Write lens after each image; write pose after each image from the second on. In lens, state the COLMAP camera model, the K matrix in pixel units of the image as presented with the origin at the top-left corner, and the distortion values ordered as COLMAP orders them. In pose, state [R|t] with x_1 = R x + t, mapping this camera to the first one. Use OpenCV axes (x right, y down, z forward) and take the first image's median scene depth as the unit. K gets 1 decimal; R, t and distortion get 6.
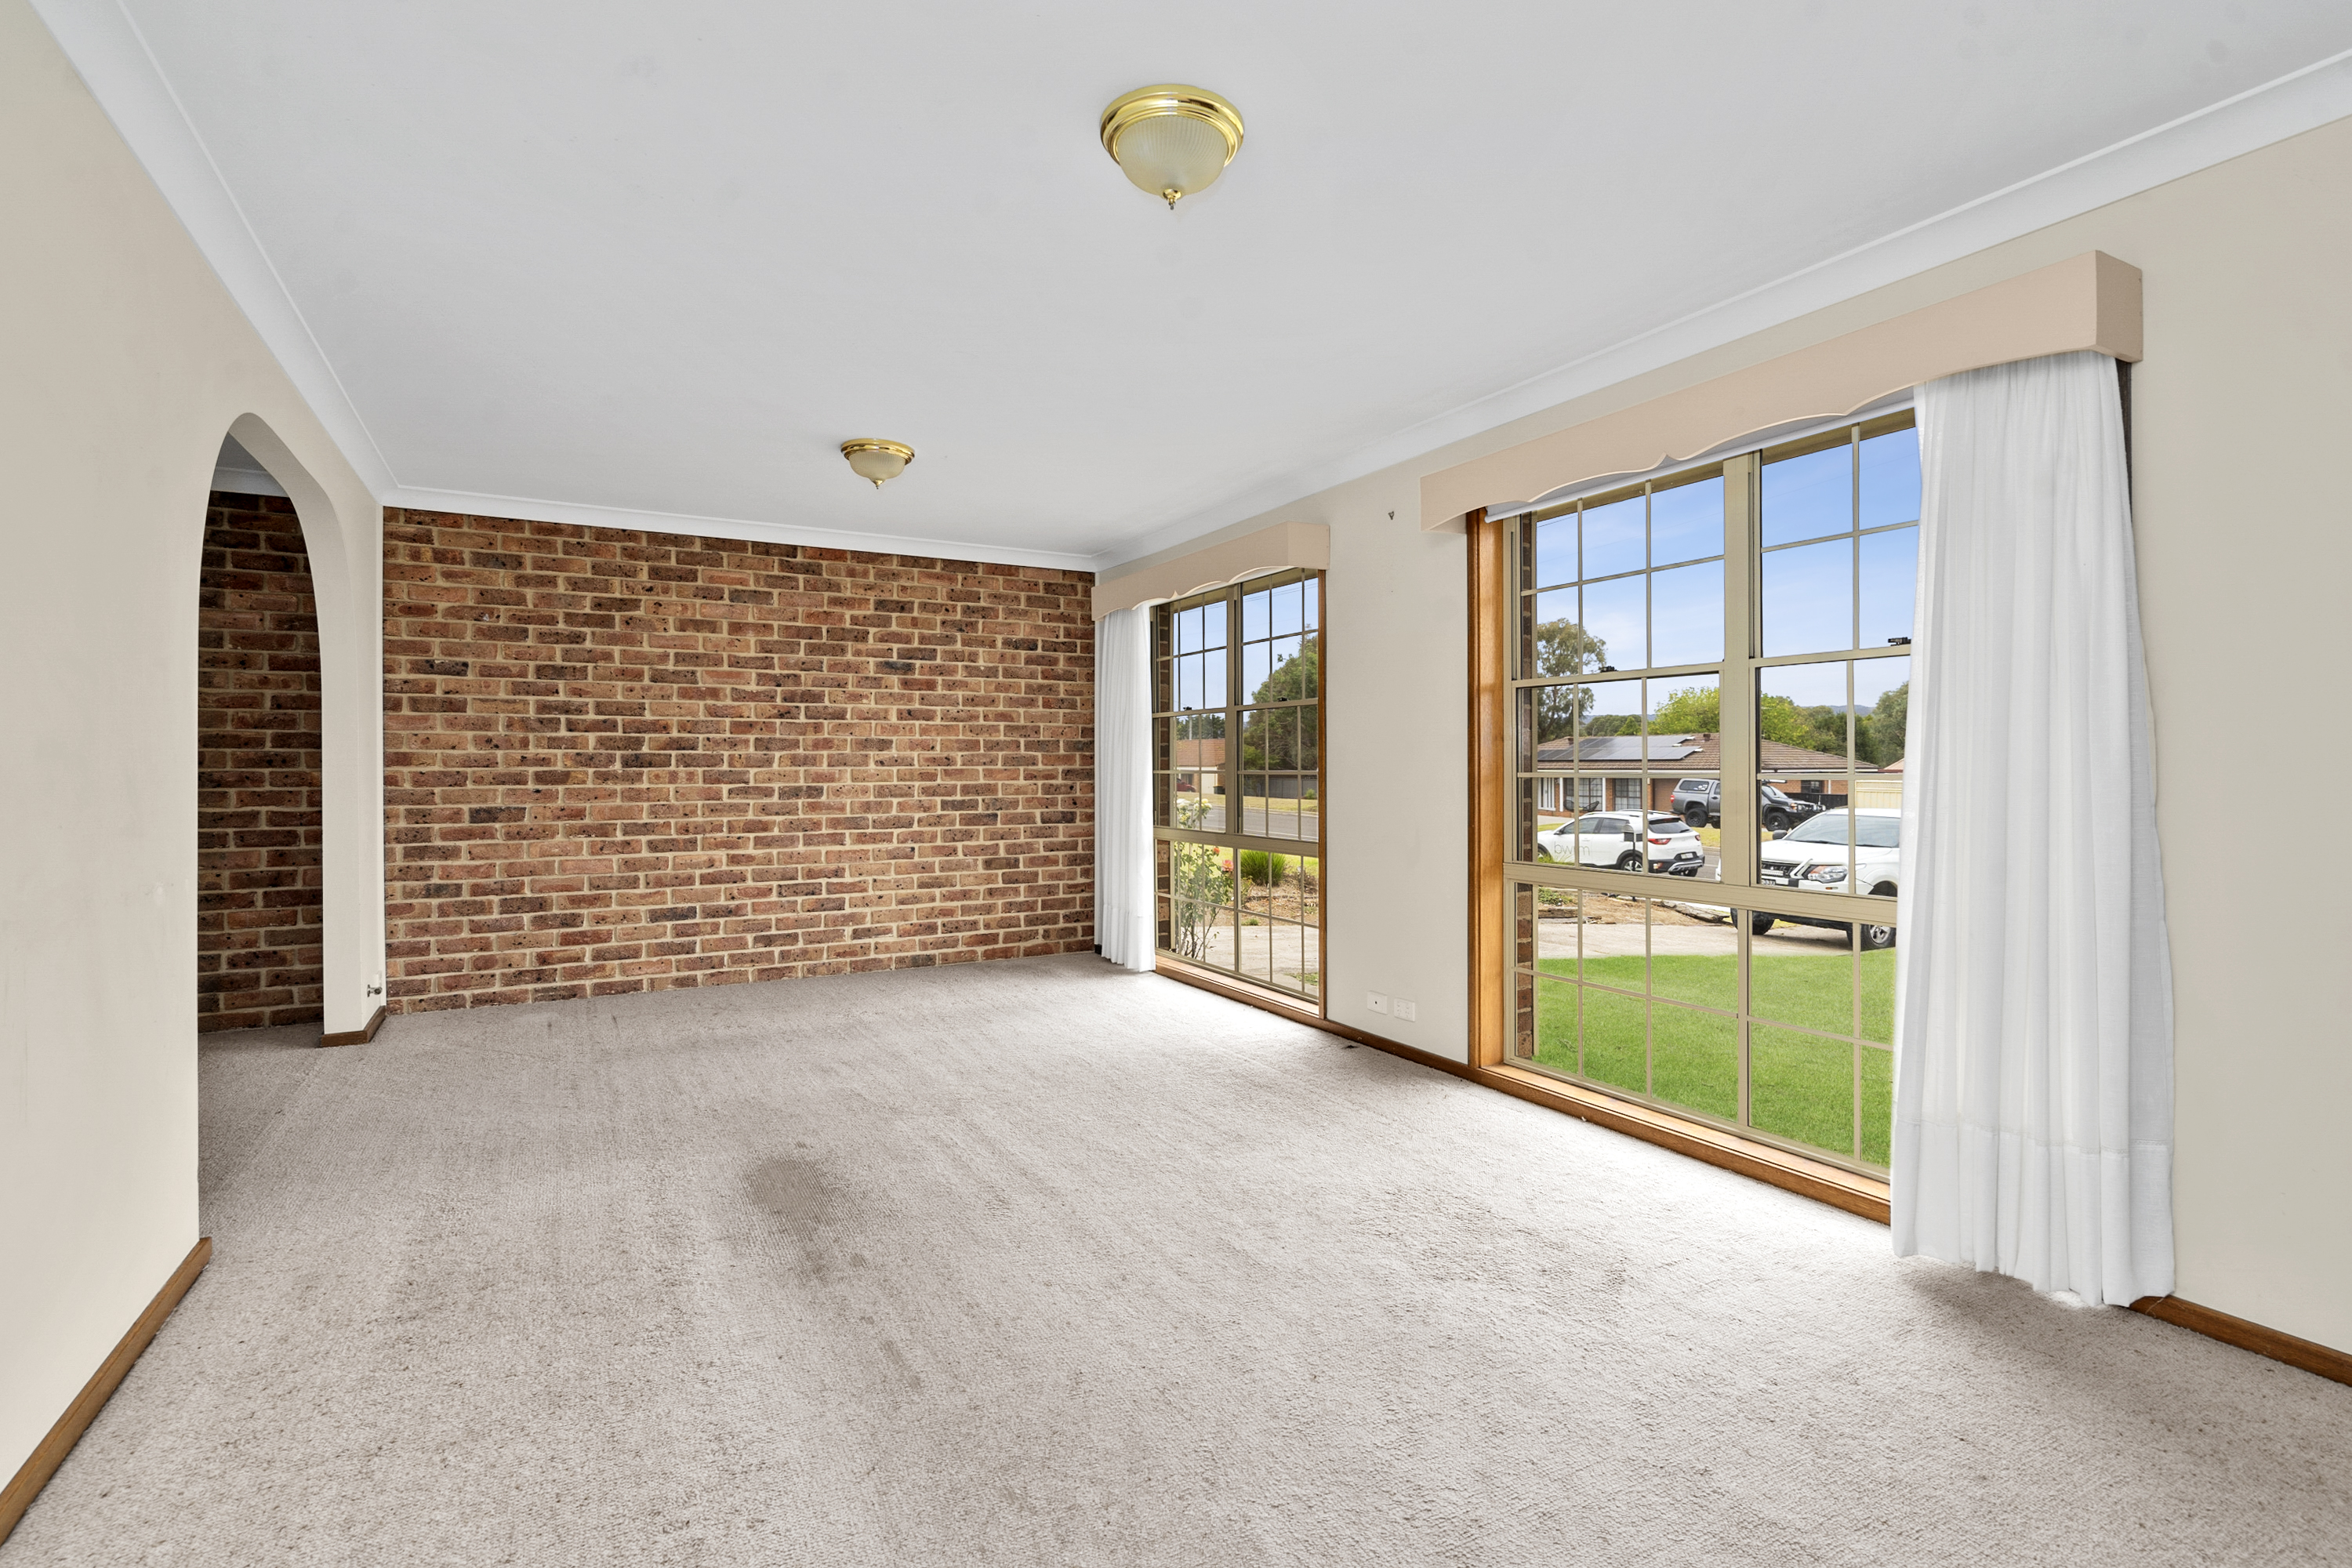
lens RADIAL K [[1057.4, 0, 1170.5], [0, 1057.4, 768.6], [0, 0, 1]] dist [-0.003307, -0.001018]
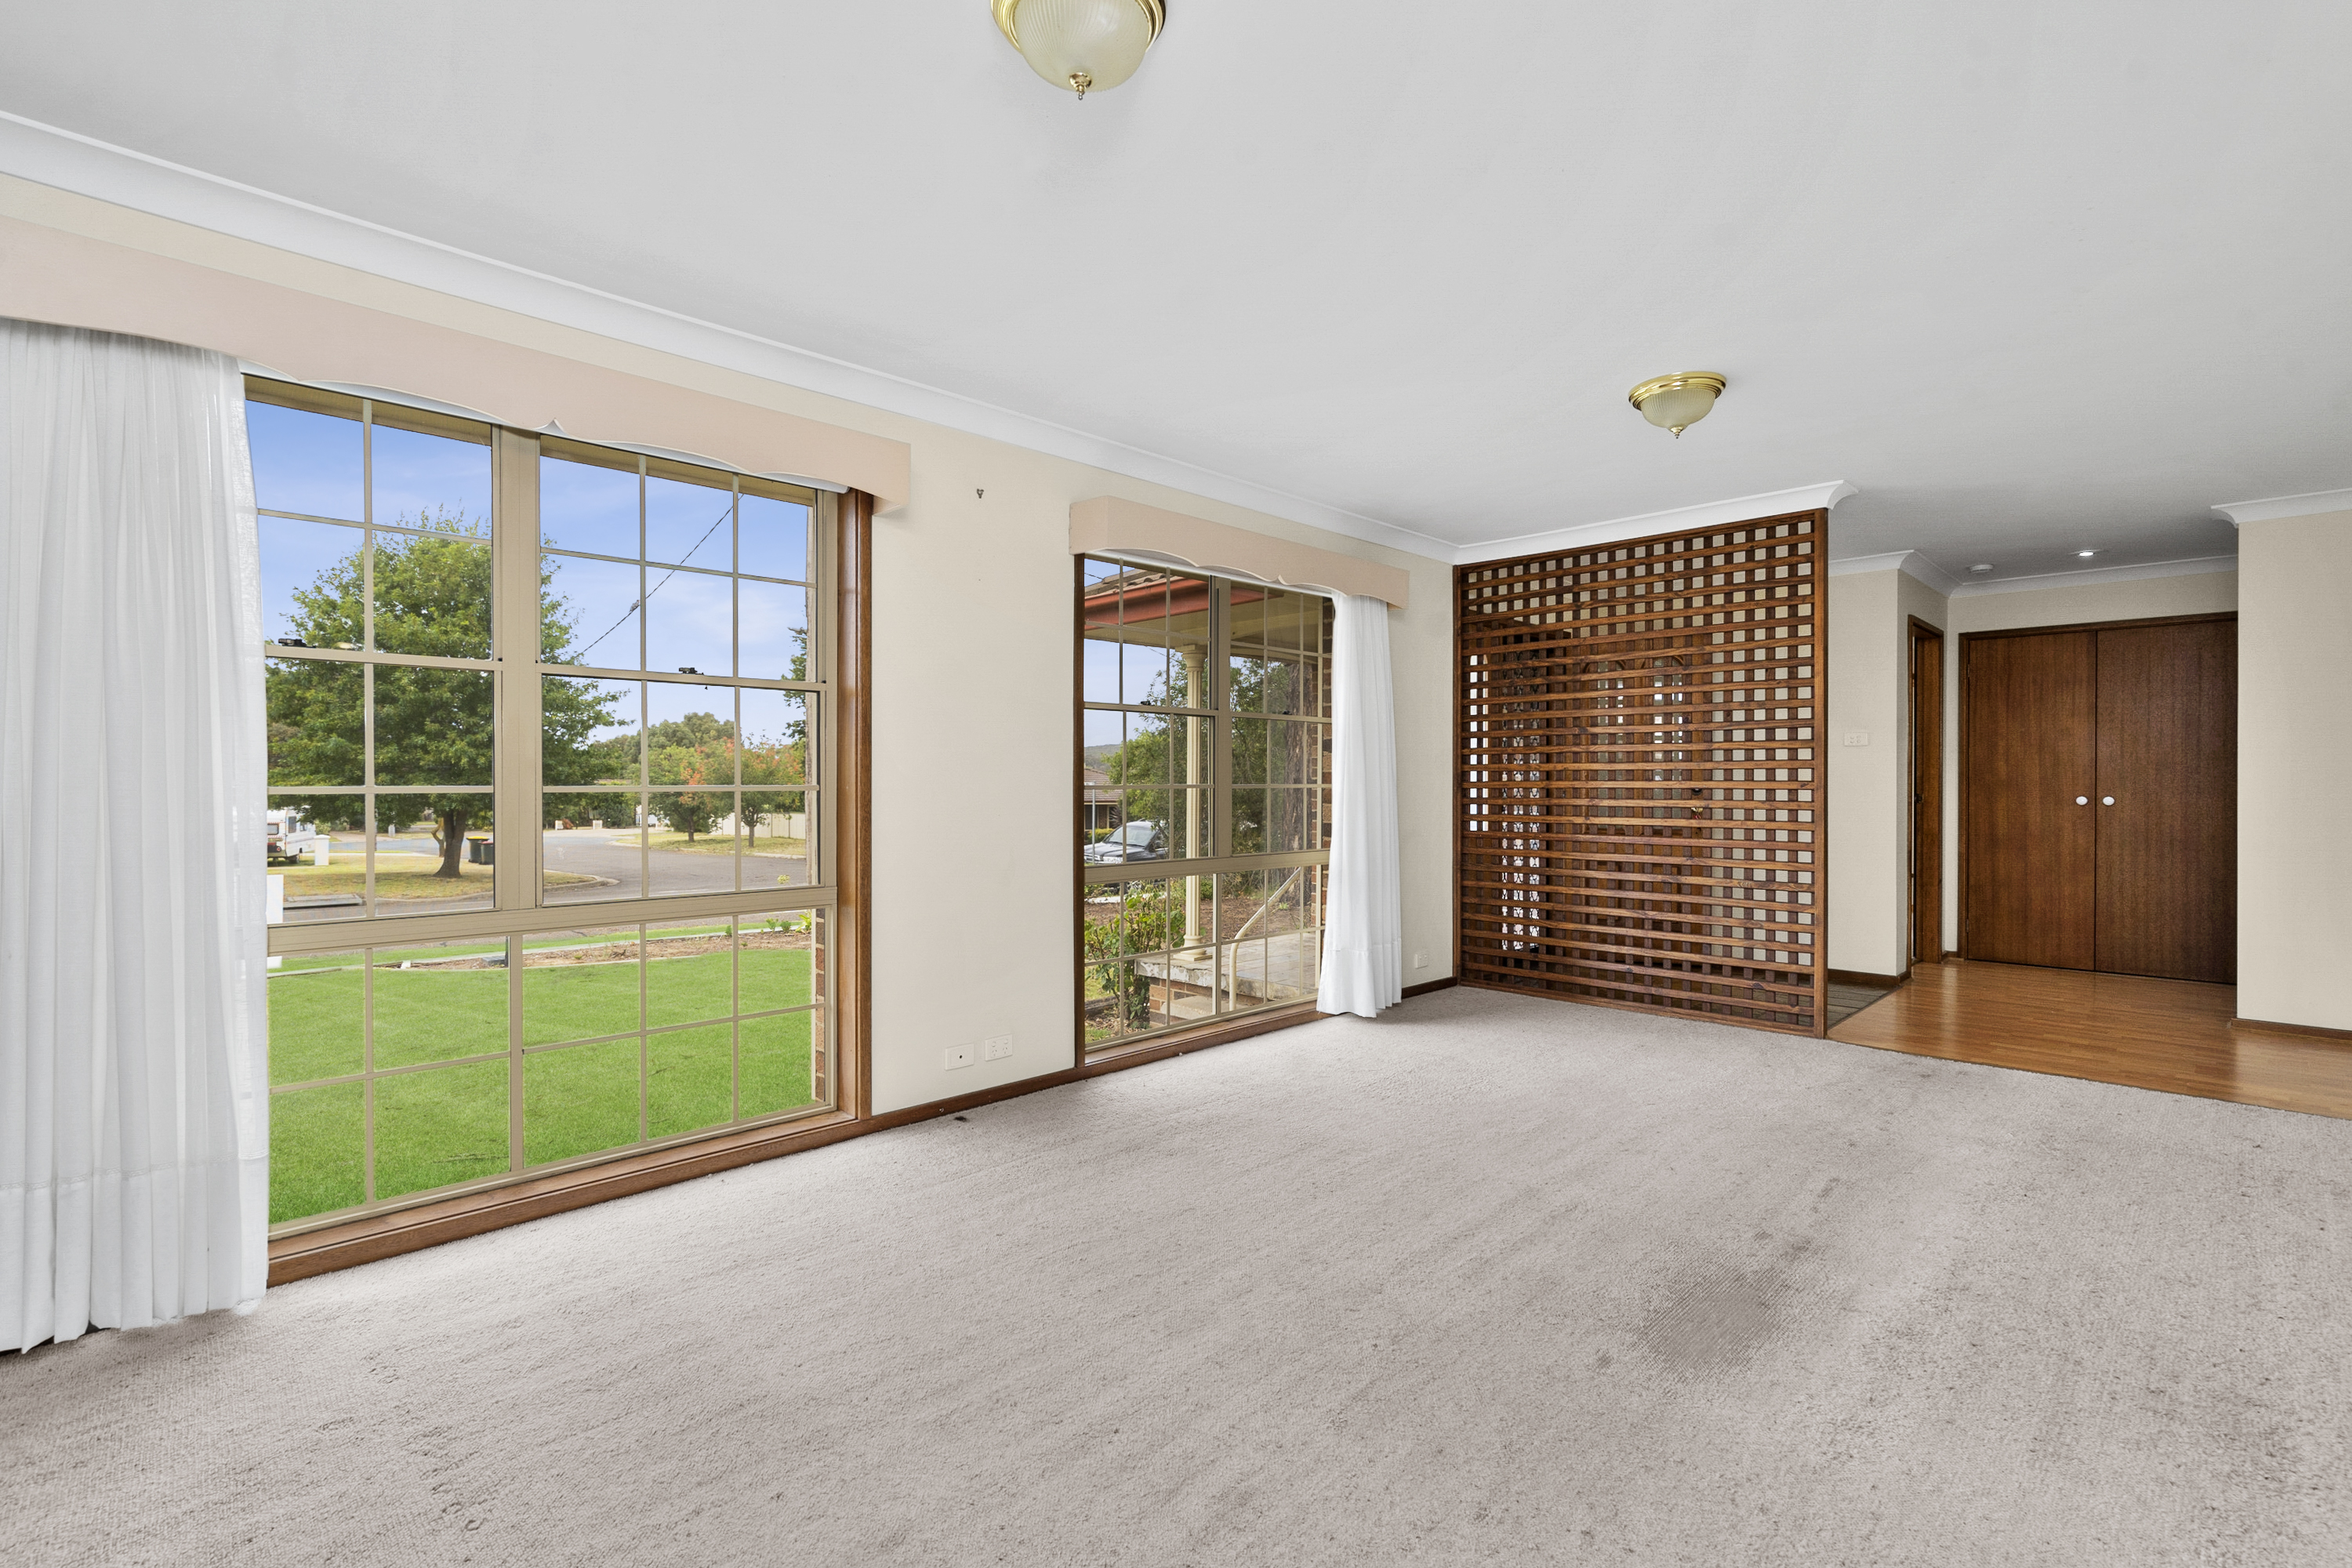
lens RADIAL K [[1057.4, 0, 1169.9], [0, 1057.4, 792.2], [0, 0, 1]] dist [-0.003307, -0.001018]
pose [[-0.251063, -0.006993, 0.967946, -1.045281], [-0.000641, 0.999975, 0.007058, 0.003175], [-0.967971, 0.001152, -0.251061, 1.635937]]
